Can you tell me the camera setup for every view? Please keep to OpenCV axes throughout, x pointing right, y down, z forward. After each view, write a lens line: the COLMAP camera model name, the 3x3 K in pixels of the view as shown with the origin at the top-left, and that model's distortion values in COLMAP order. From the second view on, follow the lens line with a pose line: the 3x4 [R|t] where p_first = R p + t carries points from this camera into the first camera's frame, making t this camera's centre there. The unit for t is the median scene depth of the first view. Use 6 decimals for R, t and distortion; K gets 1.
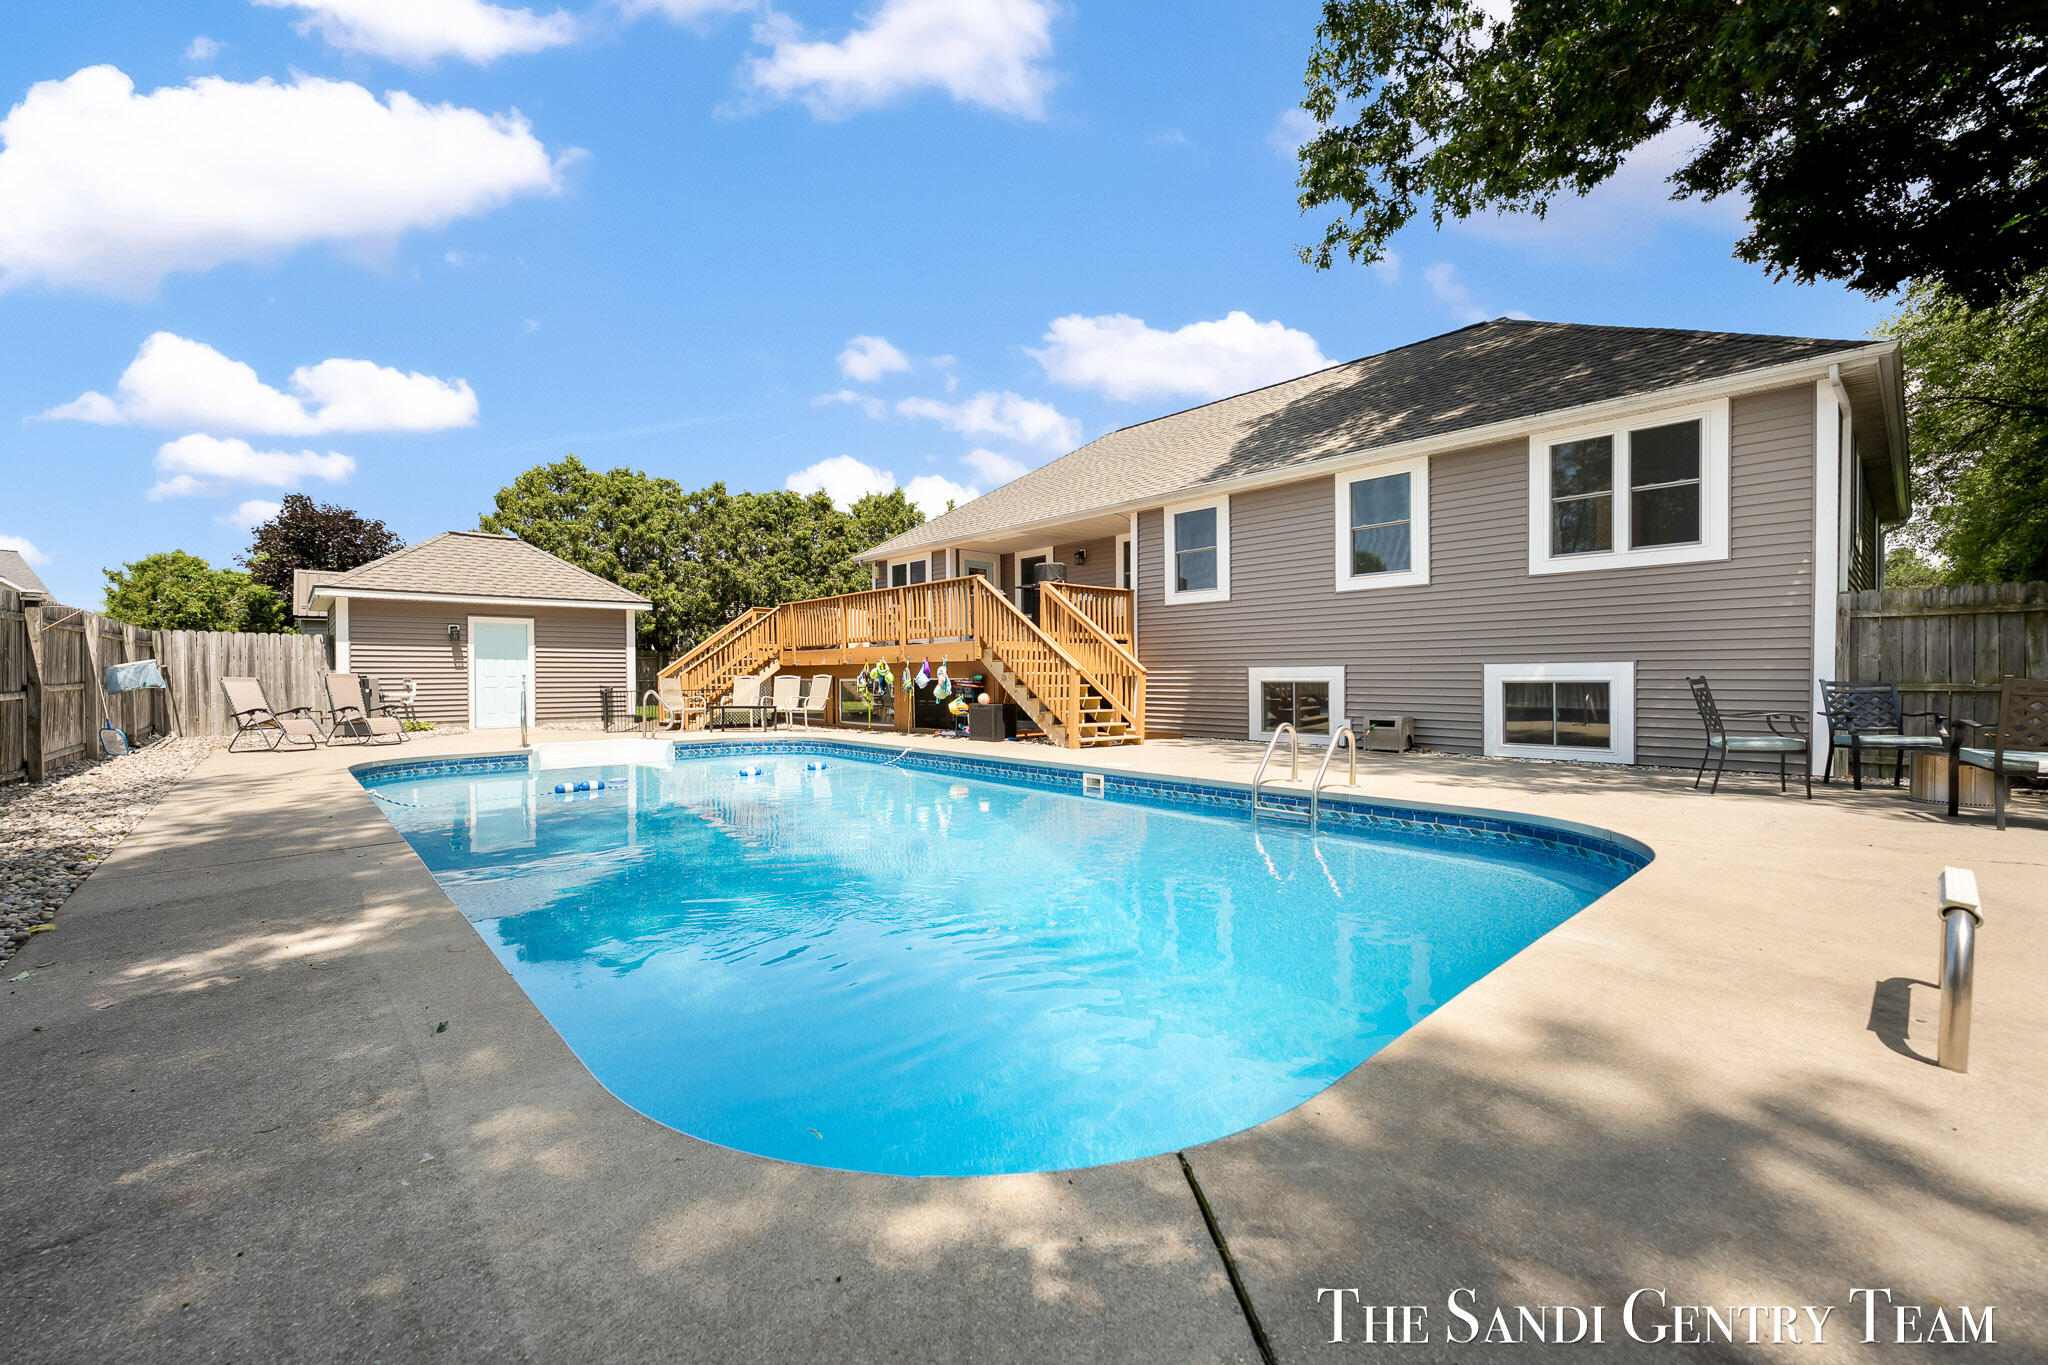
lens RADIAL K [[829.7, 0, 1010.7], [0, 829.7, 673.5], [0, 0, 1]] dist [-0.000001, -0.000658]
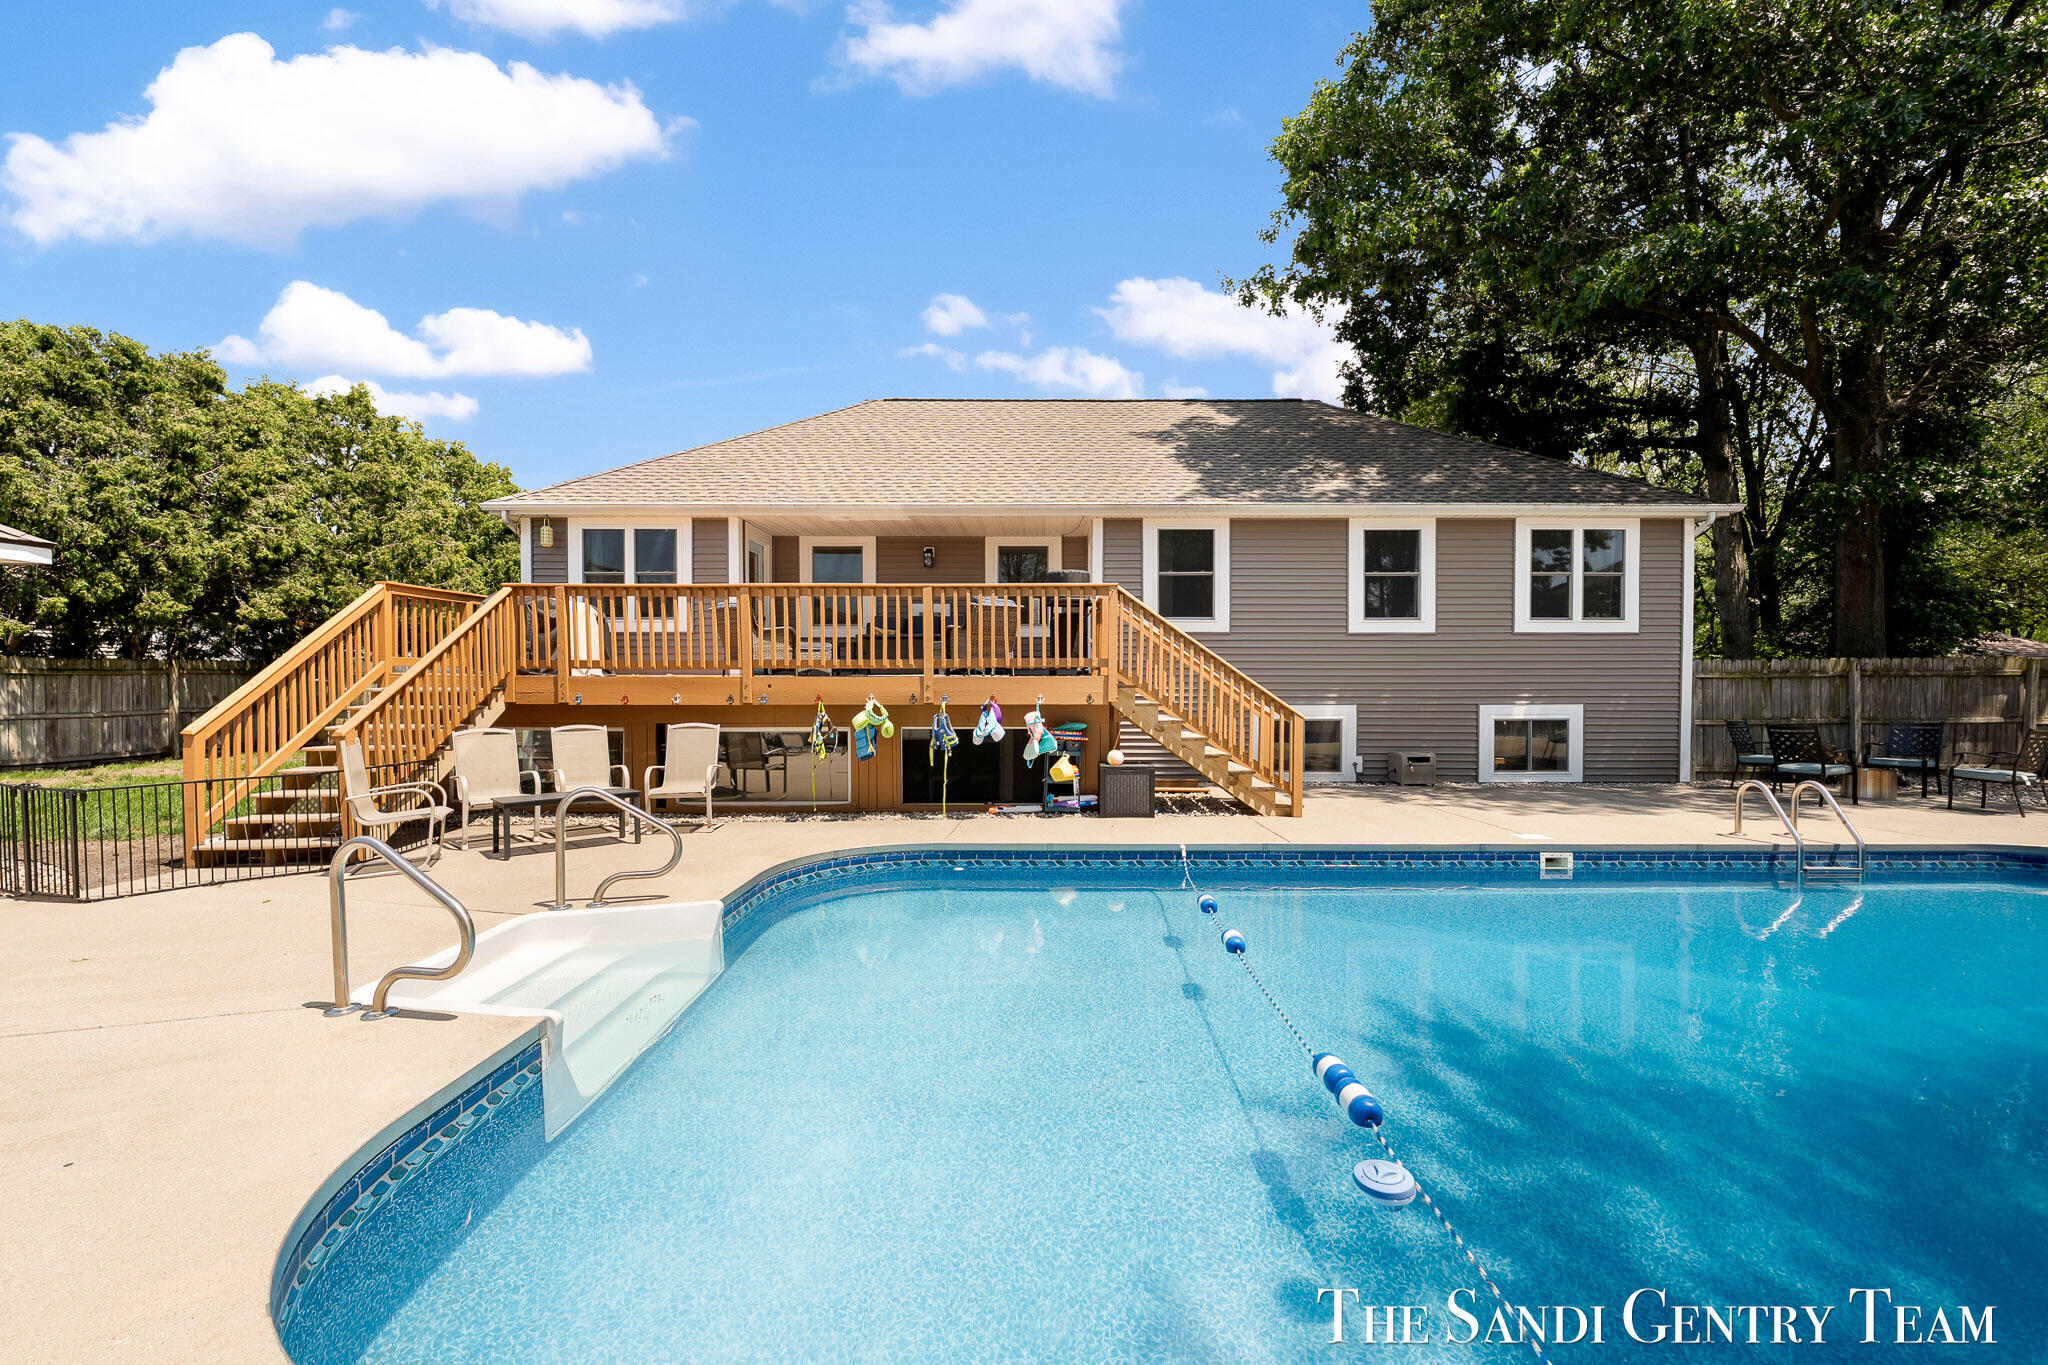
lens RADIAL K [[829.7, 0, 1043.2], [0, 829.7, 684.5], [0, 0, 1]] dist [-0.000001, -0.000658]
pose [[0.666322, 0.000149, 0.745664, -0.633048], [-0.005464, 0.999974, 0.004683, -0.037087], [-0.745644, -0.007195, 0.666306, 0.595338]]
